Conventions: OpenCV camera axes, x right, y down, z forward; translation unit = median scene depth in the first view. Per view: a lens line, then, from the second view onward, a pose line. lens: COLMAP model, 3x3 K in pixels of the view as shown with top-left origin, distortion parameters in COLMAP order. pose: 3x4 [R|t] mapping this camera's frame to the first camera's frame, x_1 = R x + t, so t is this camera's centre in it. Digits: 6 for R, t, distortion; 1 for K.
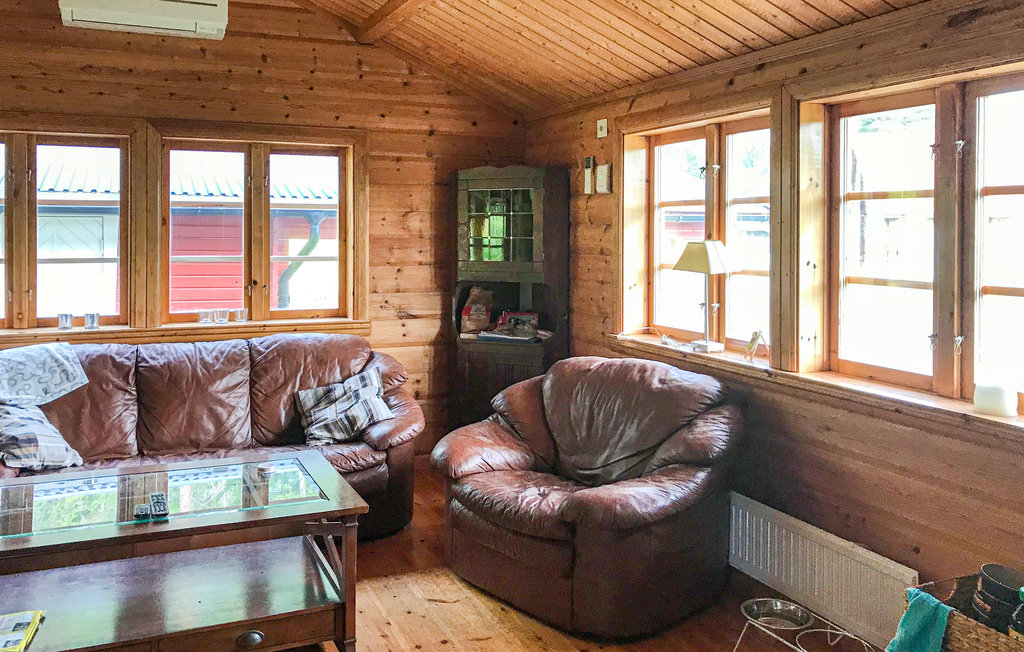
lens RADIAL K [[878.0, 0, 507.7], [0, 878.0, 229.9], [0, 0, 1]] dist [-0.000635, -0.001750]
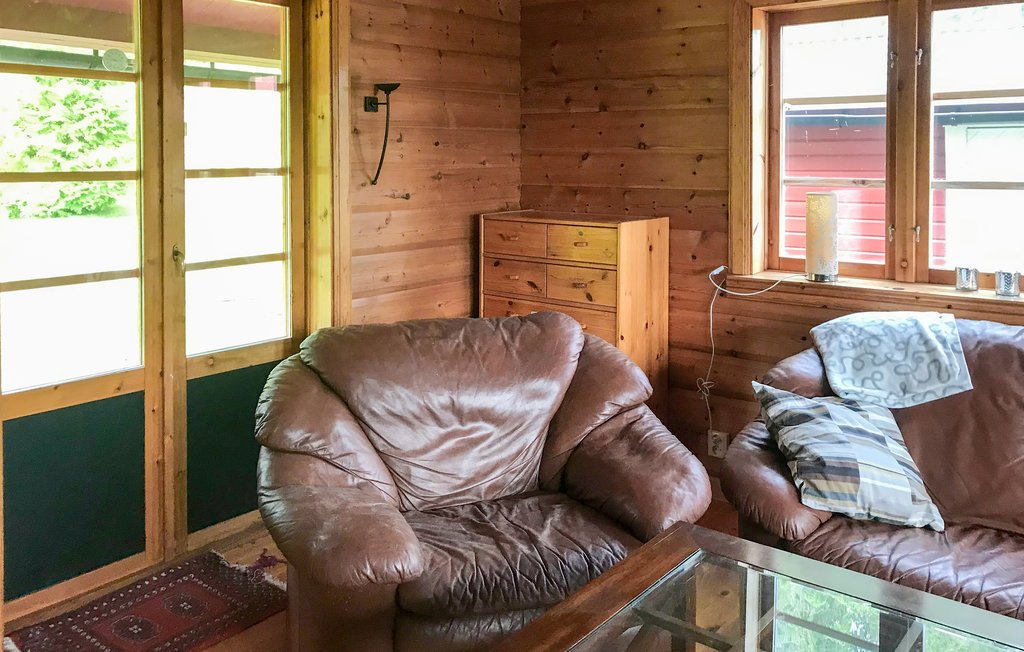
lens RADIAL K [[899.4, 0, 511.9], [0, 899.4, 181.7], [0, 0, 1]] dist [0.013324, 0.008232]
pose [[0.472475, 0.021455, -0.881083, -0.085722], [0.000291, 0.999700, 0.024500, 0.017775], [0.881344, -0.011832, 0.472327, 0.426647]]
